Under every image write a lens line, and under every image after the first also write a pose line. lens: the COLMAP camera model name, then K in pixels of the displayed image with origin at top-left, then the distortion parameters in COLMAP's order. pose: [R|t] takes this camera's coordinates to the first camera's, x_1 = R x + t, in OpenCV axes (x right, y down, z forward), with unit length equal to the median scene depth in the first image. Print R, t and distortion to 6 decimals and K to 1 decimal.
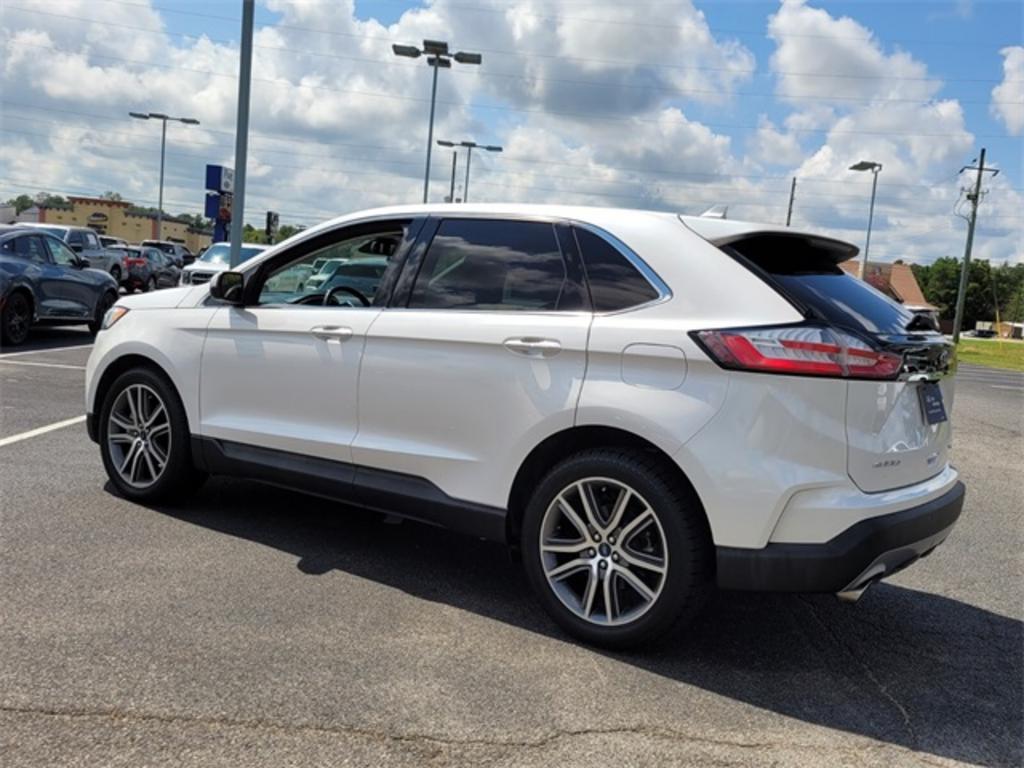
lens RADIAL K [[947.0, 0, 510.2], [0, 947.0, 415.2], [0, 0, 1]] dist [0.025960, 0.013761]
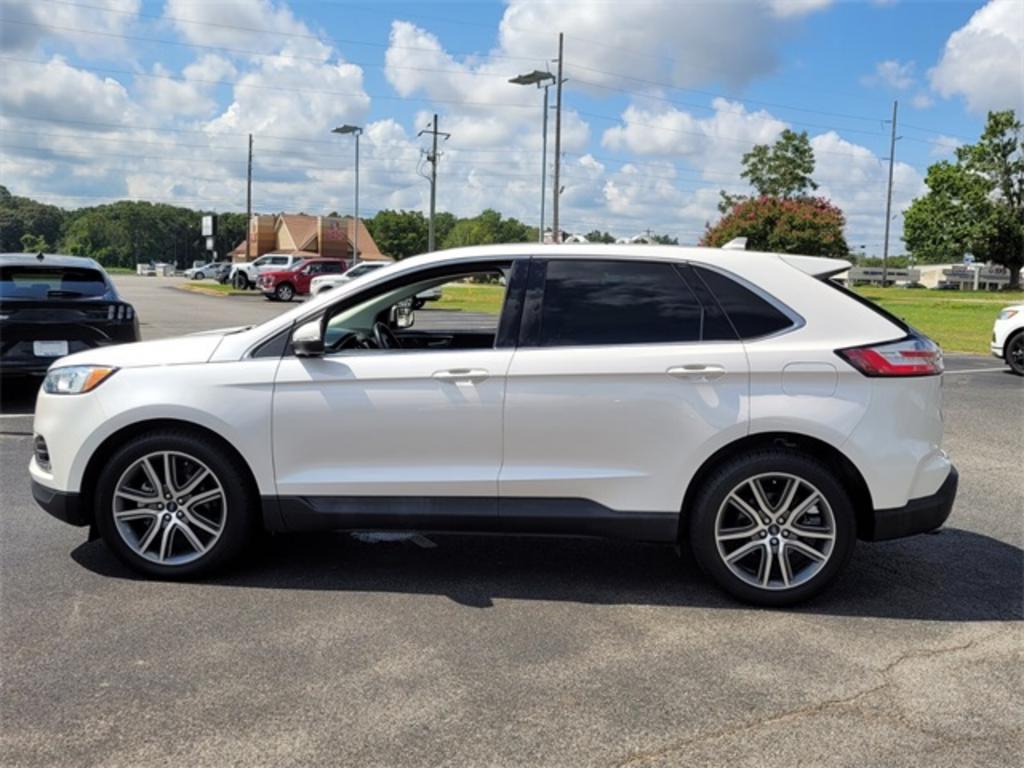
lens RADIAL K [[947.0, 0, 510.2], [0, 947.0, 415.2], [0, 0, 1]] dist [0.025960, 0.013761]
pose [[0.861696, -0.133377, 0.489582, -0.778895], [0.112981, 0.991047, 0.071139, -0.132971], [-0.494687, -0.005987, 0.869050, 0.089291]]
